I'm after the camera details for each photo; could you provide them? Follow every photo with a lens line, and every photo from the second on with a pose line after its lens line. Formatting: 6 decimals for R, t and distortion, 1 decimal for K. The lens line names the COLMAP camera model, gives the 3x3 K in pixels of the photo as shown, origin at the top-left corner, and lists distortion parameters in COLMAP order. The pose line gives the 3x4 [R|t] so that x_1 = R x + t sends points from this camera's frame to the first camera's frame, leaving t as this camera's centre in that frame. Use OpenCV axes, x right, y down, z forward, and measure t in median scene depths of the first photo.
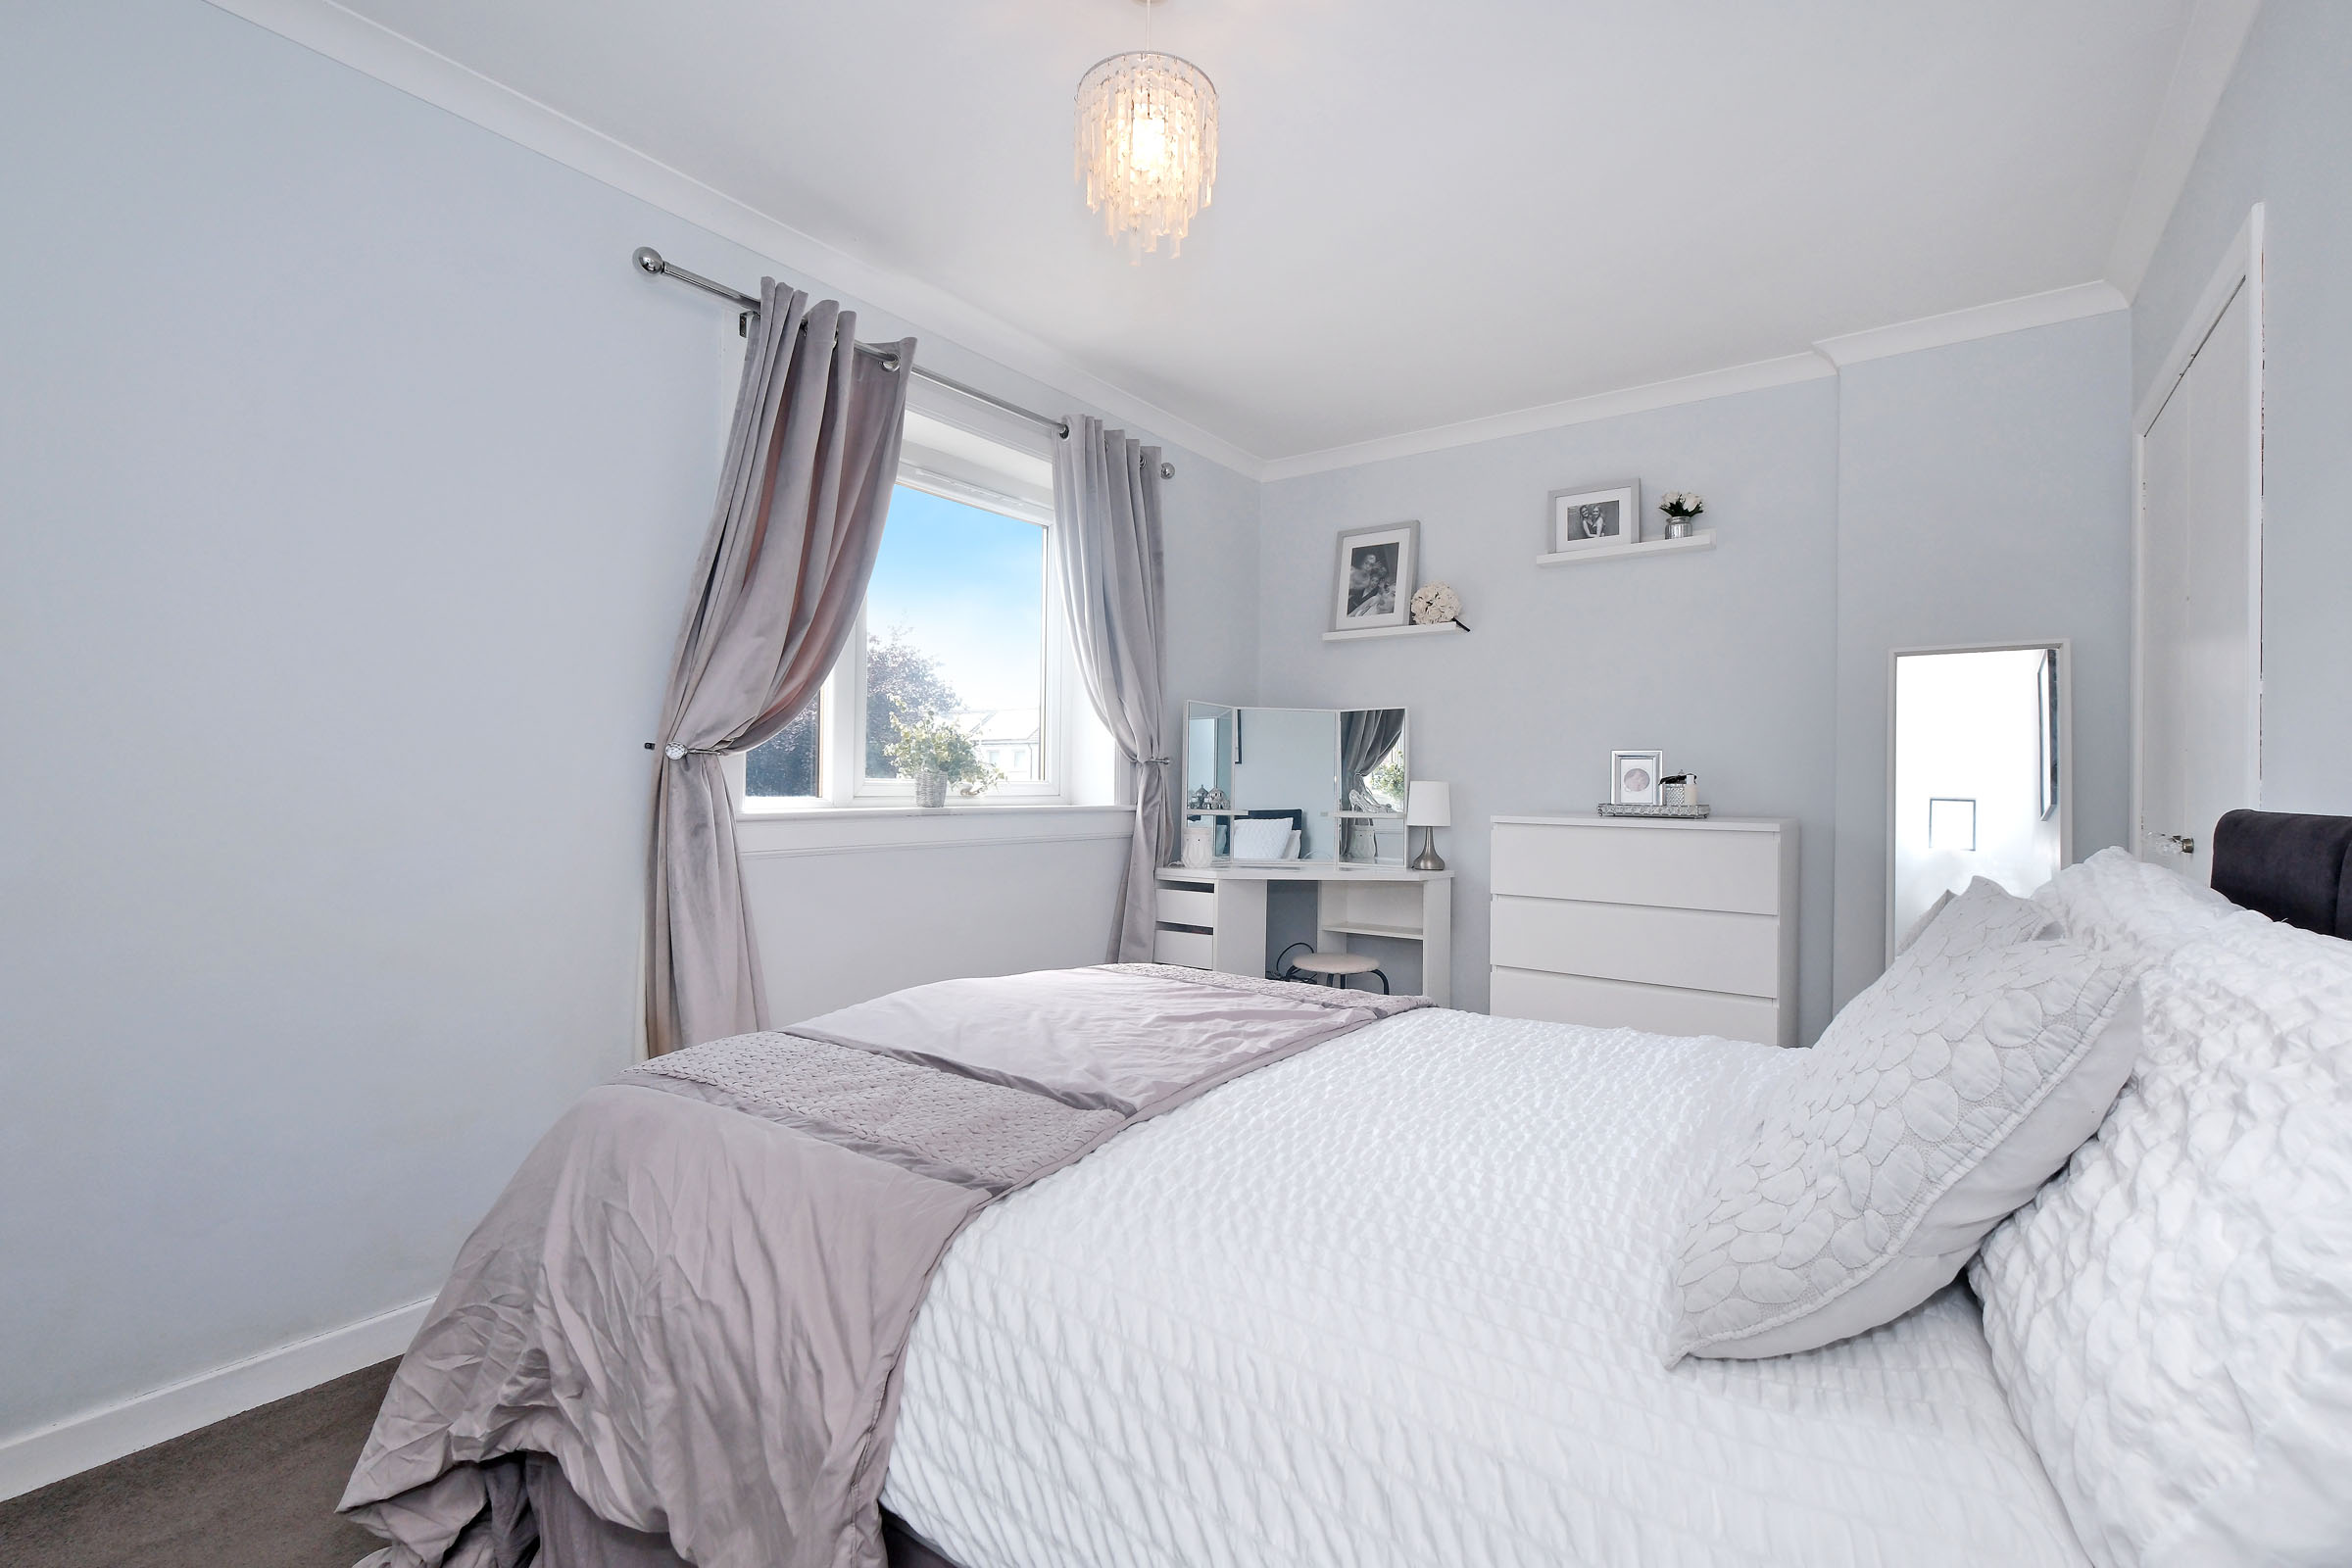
lens RADIAL K [[1015.3, 0, 1173.2], [0, 1015.3, 786.5], [0, 0, 1]] dist [-0.000809, -0.000601]
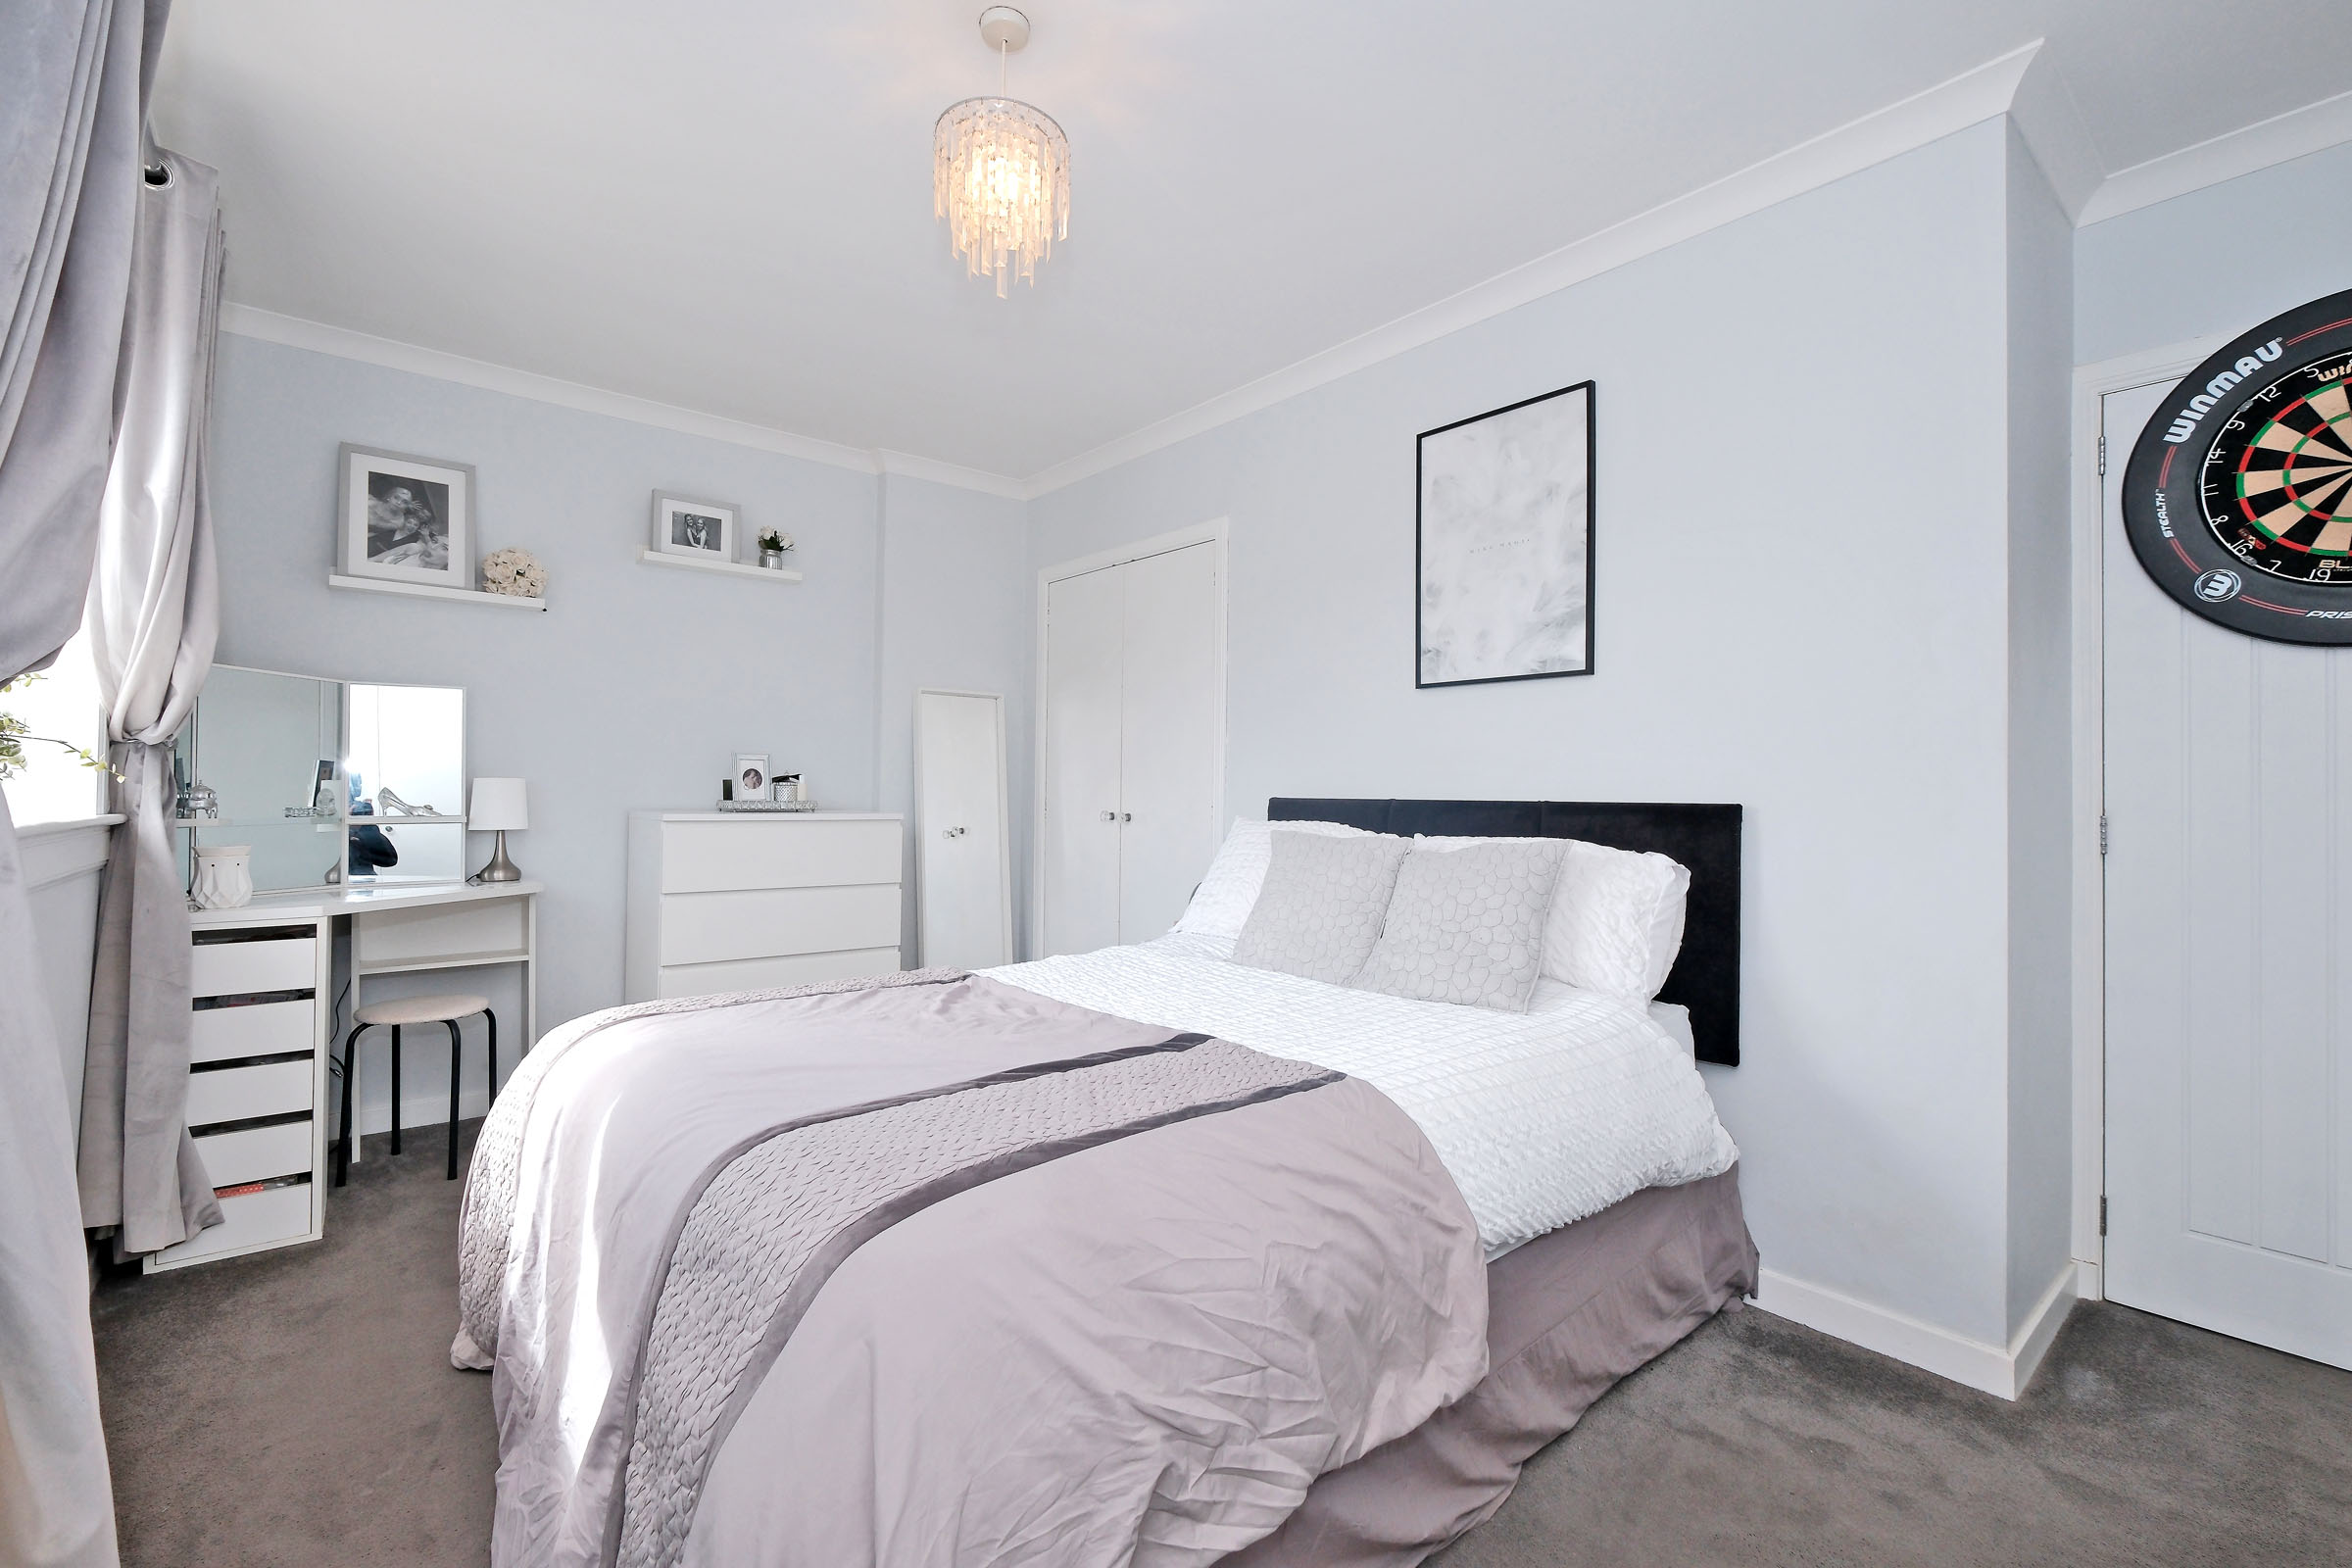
lens RADIAL K [[1015.3, 0, 1170.5], [0, 1015.3, 779.8], [0, 0, 1]] dist [-0.000809, -0.000601]
pose [[0.248296, 0.005182, 0.968670, -0.444968], [-0.005017, 0.999979, -0.004063, -0.002635], [-0.968671, -0.003851, 0.248316, 0.243910]]
